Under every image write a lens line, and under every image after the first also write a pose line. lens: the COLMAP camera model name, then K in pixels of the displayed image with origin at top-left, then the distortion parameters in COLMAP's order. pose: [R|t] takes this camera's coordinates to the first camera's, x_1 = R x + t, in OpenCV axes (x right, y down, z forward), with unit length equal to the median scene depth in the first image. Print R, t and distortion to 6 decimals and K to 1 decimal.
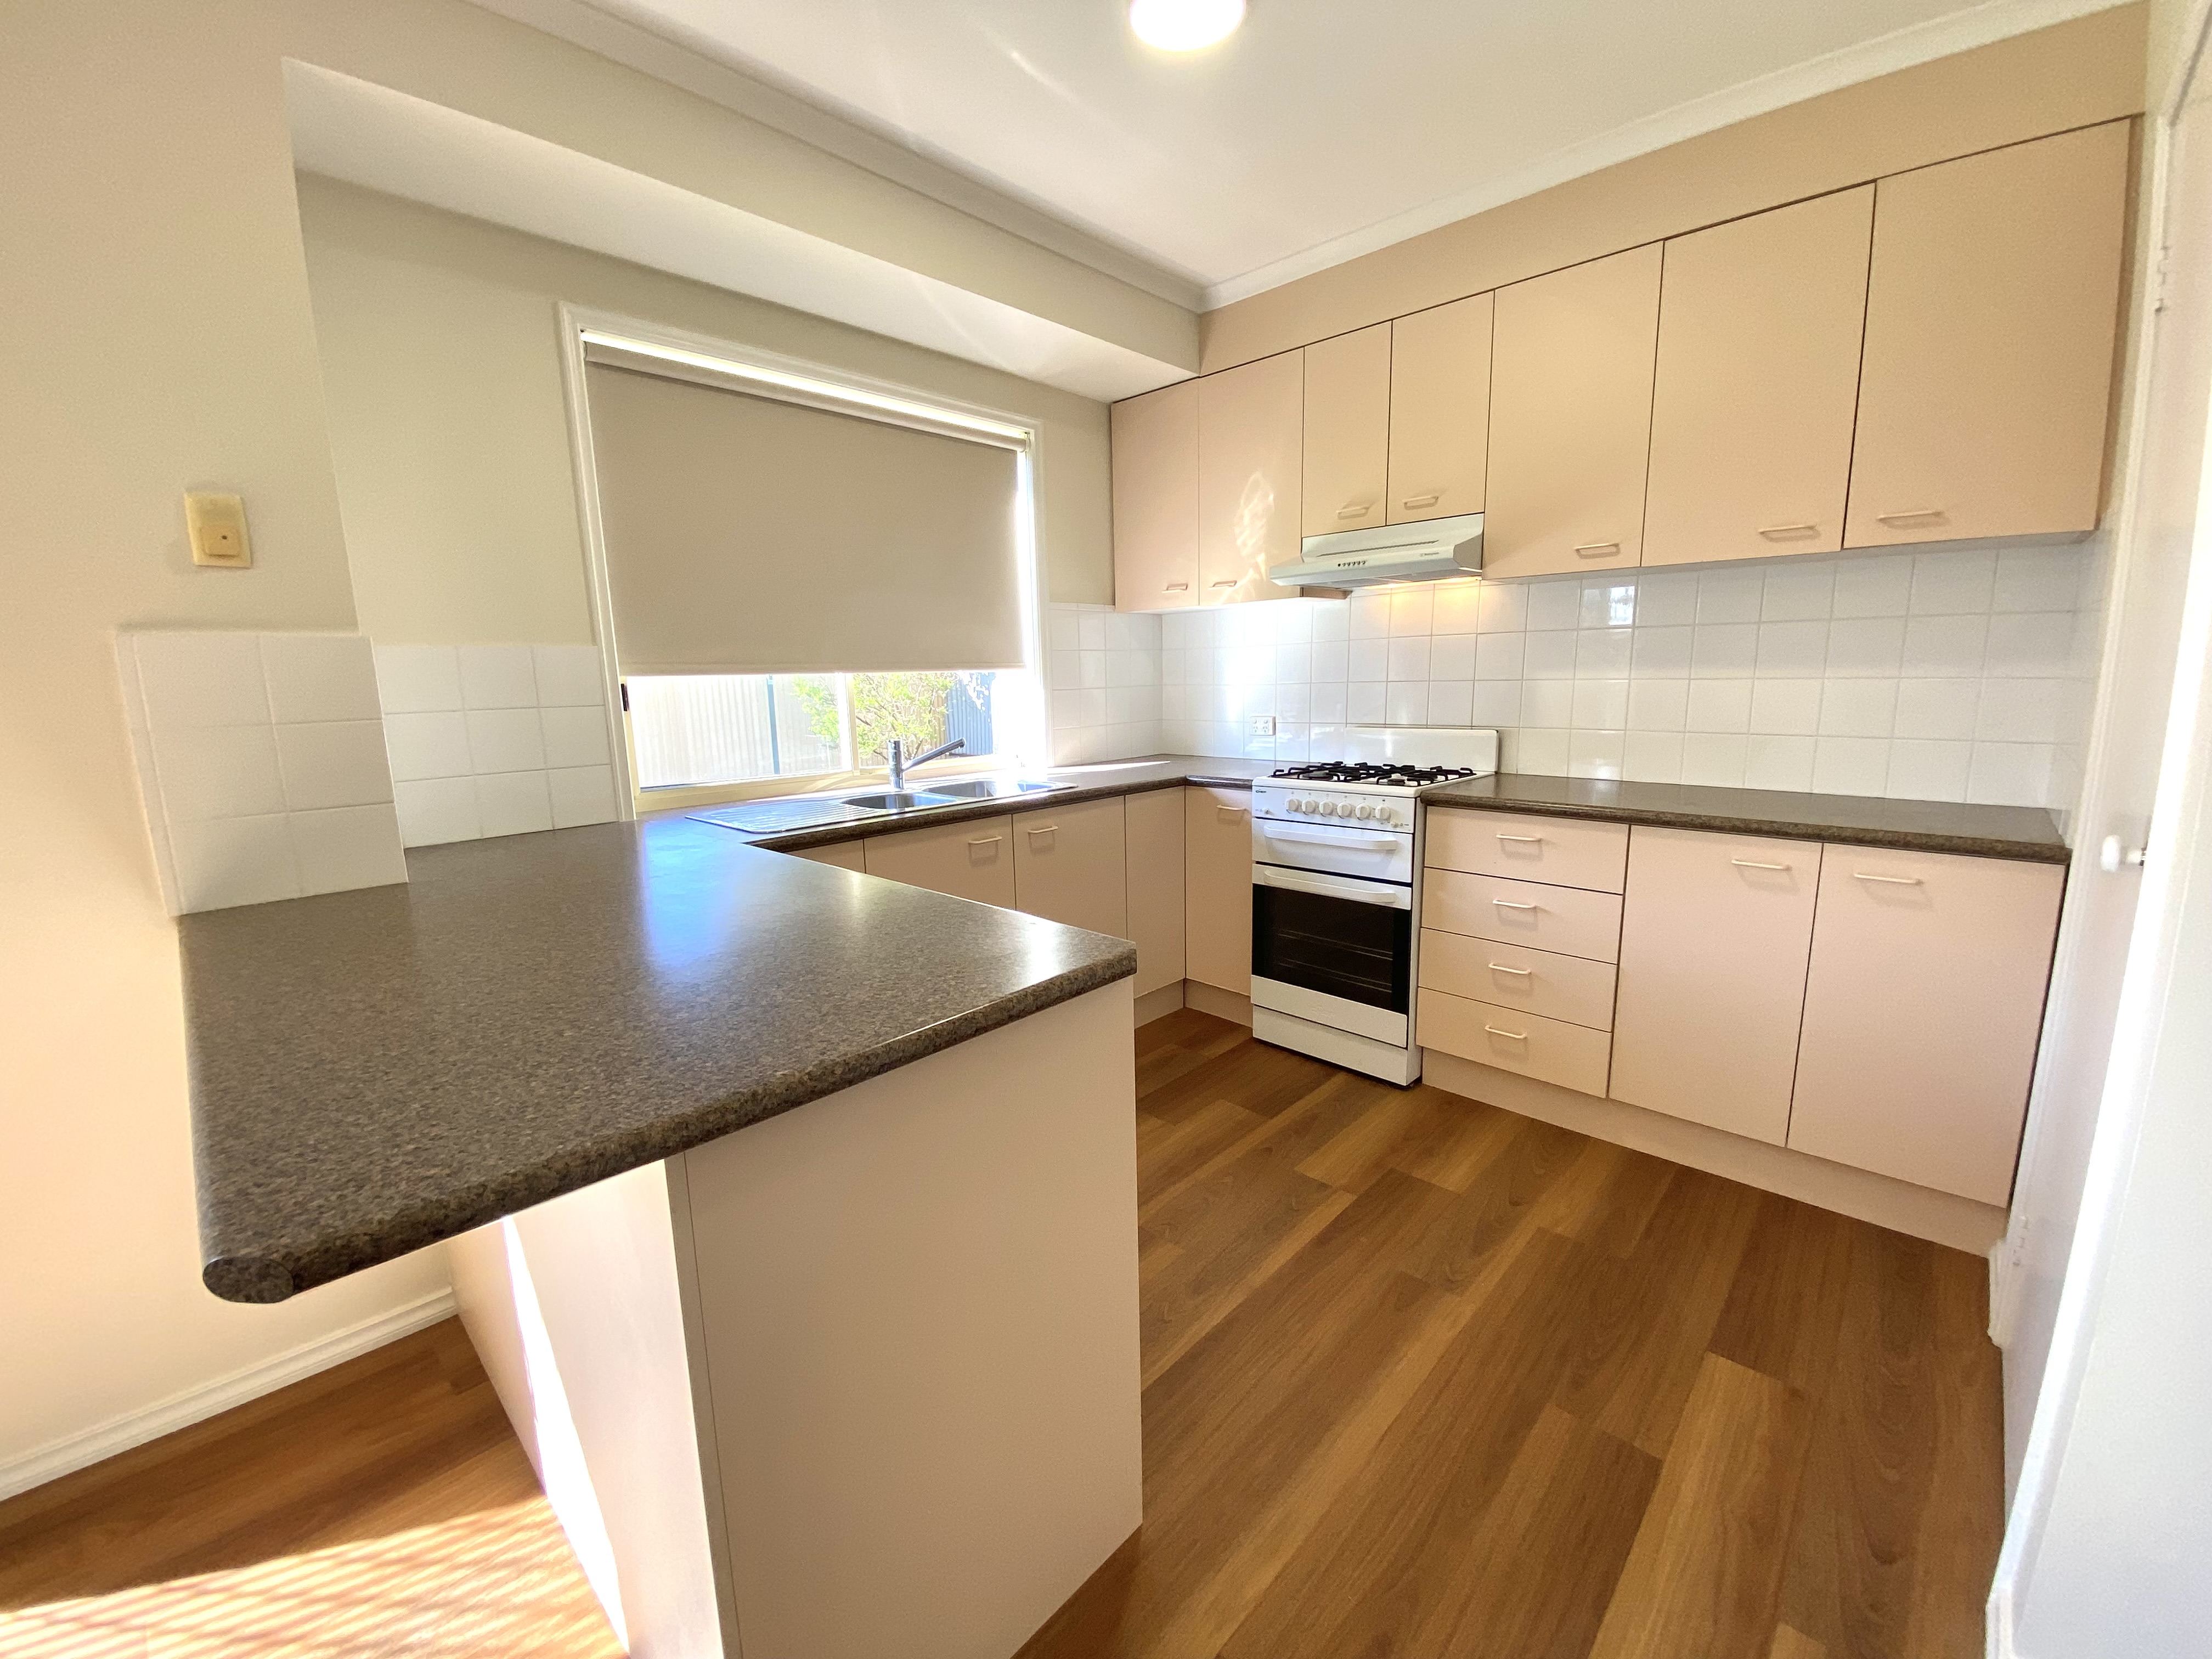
lens RADIAL K [[900.9, 0, 1112.1], [0, 900.9, 832.0], [0, 0, 1]] dist [-0.003029, -0.000572]
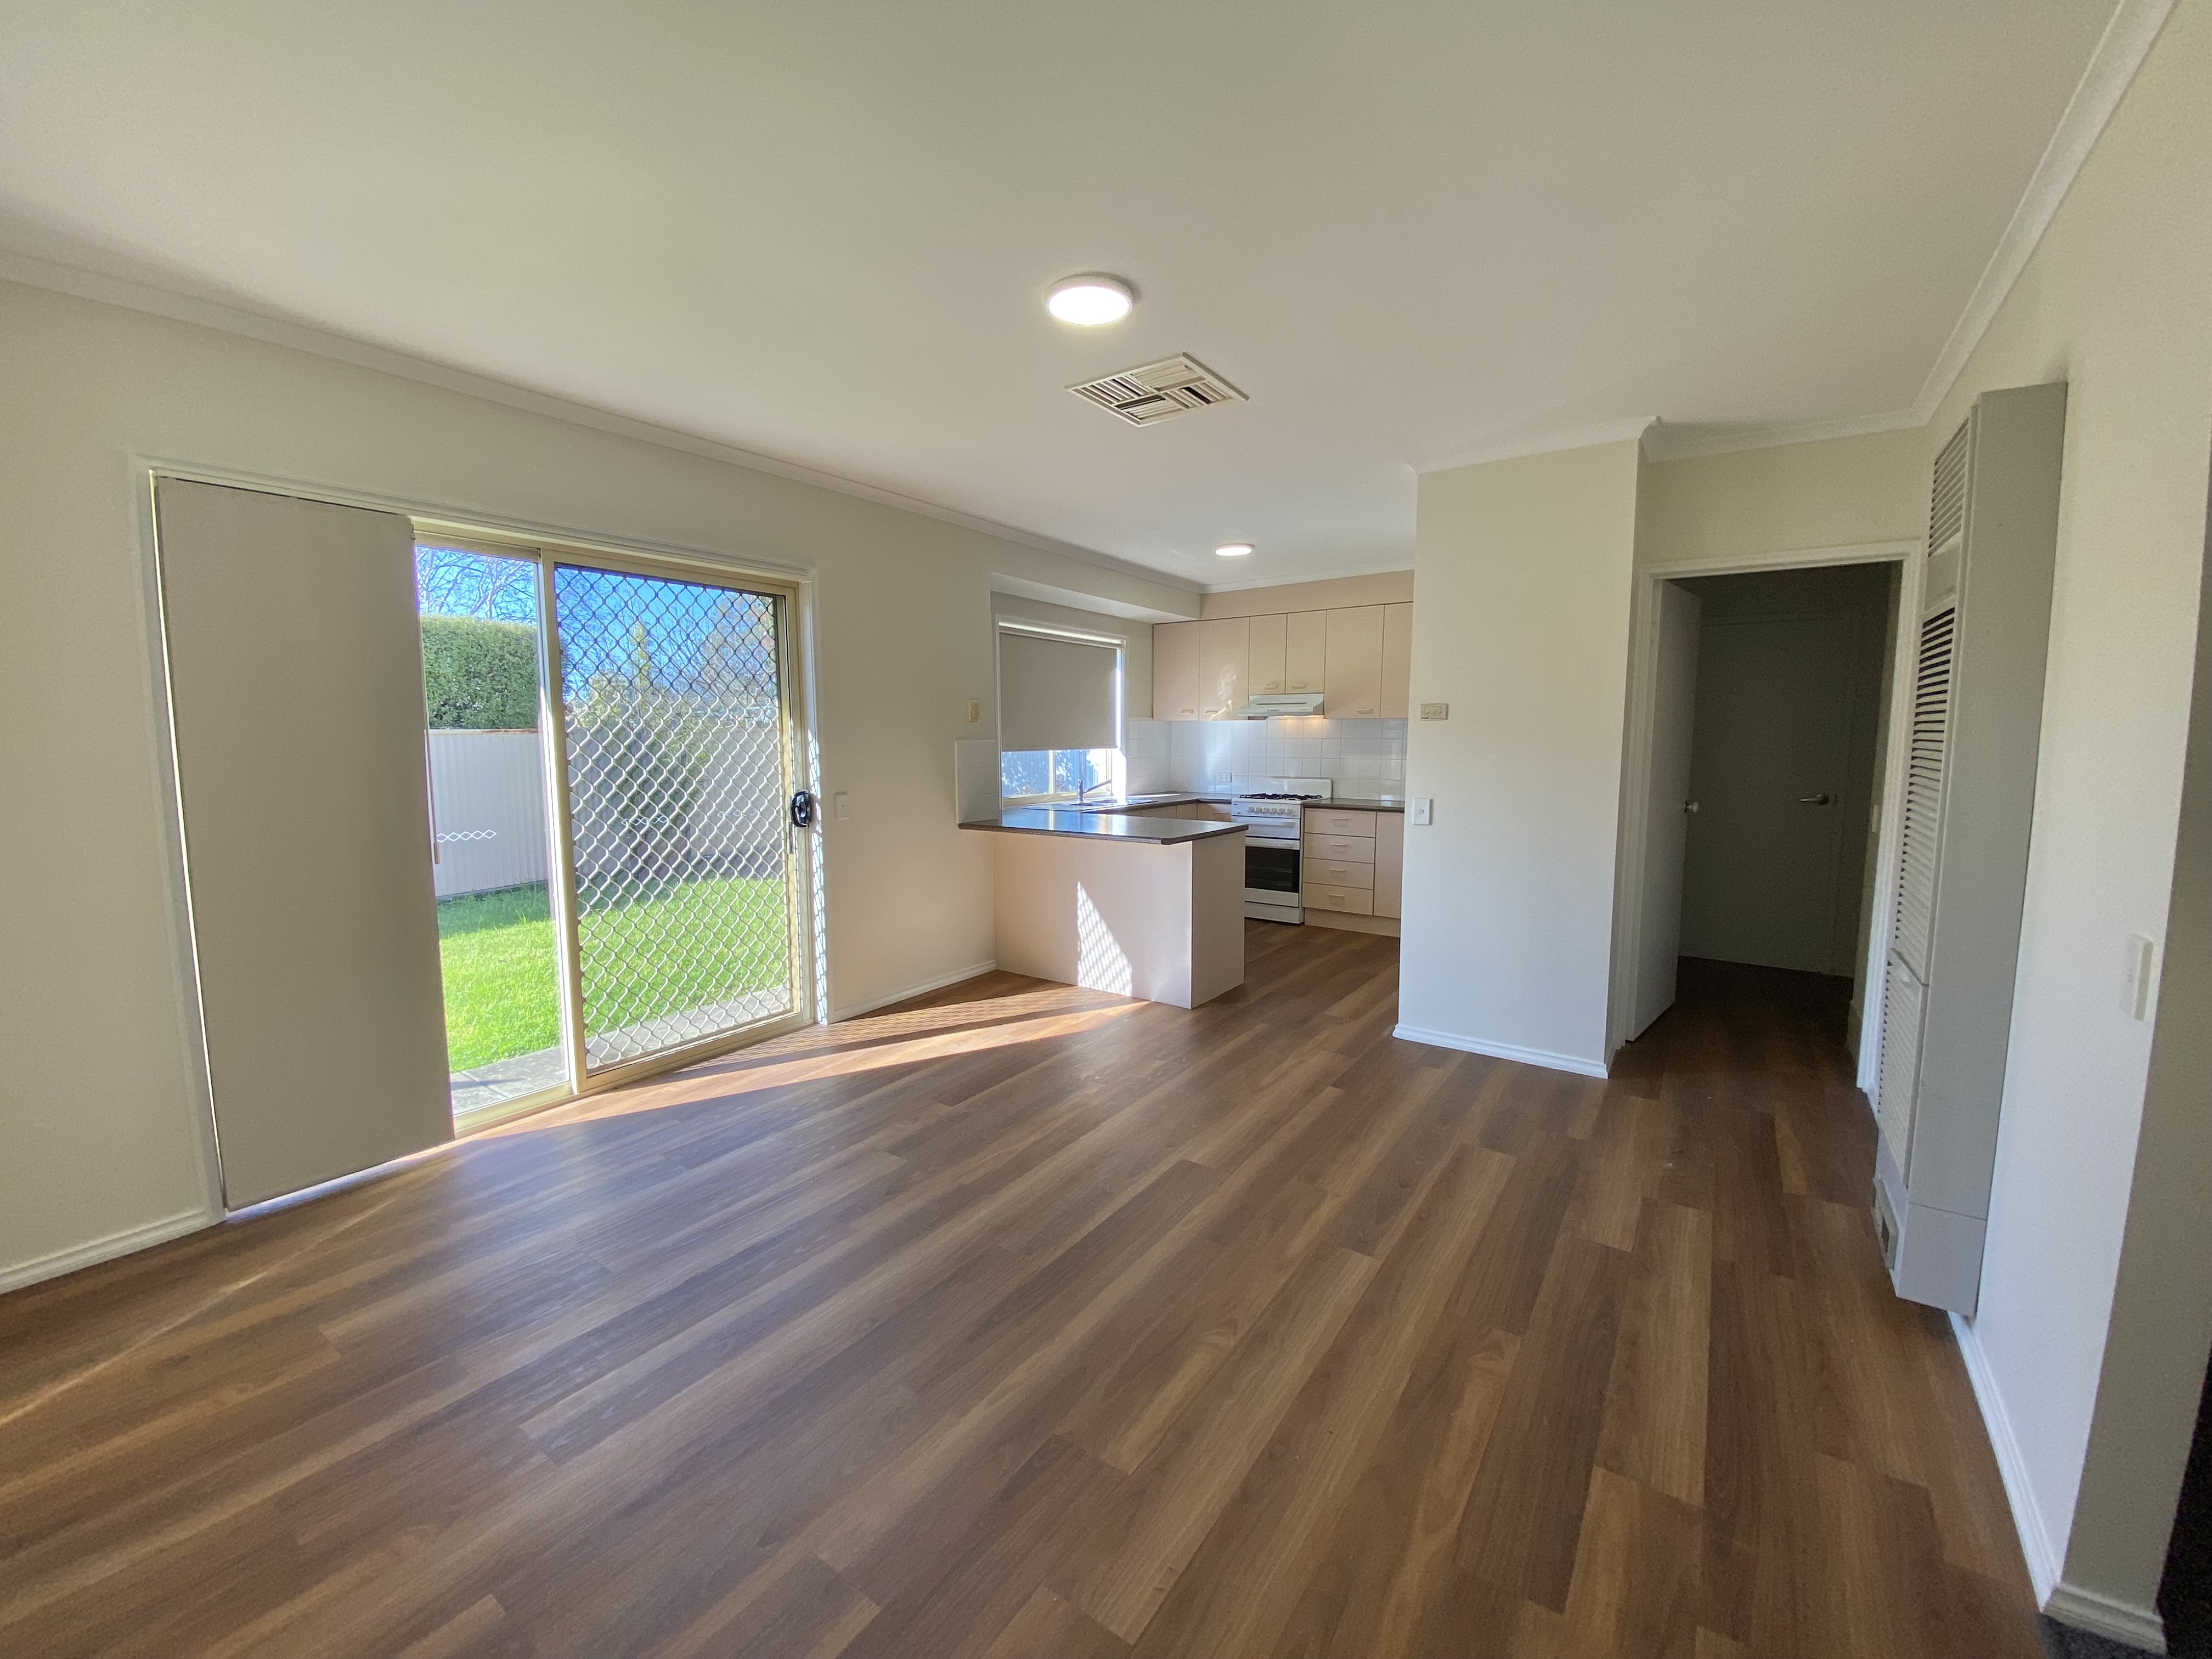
lens RADIAL K [[894.6, 0, 1103.2], [0, 894.6, 825.0], [0, 0, 1]] dist [0.003659, 0.000010]
pose [[0.989370, 0.005961, 0.145299, -0.501881], [0.004363, 0.997493, -0.070632, 0.167997], [-0.145356, 0.070515, 0.986863, -1.214421]]
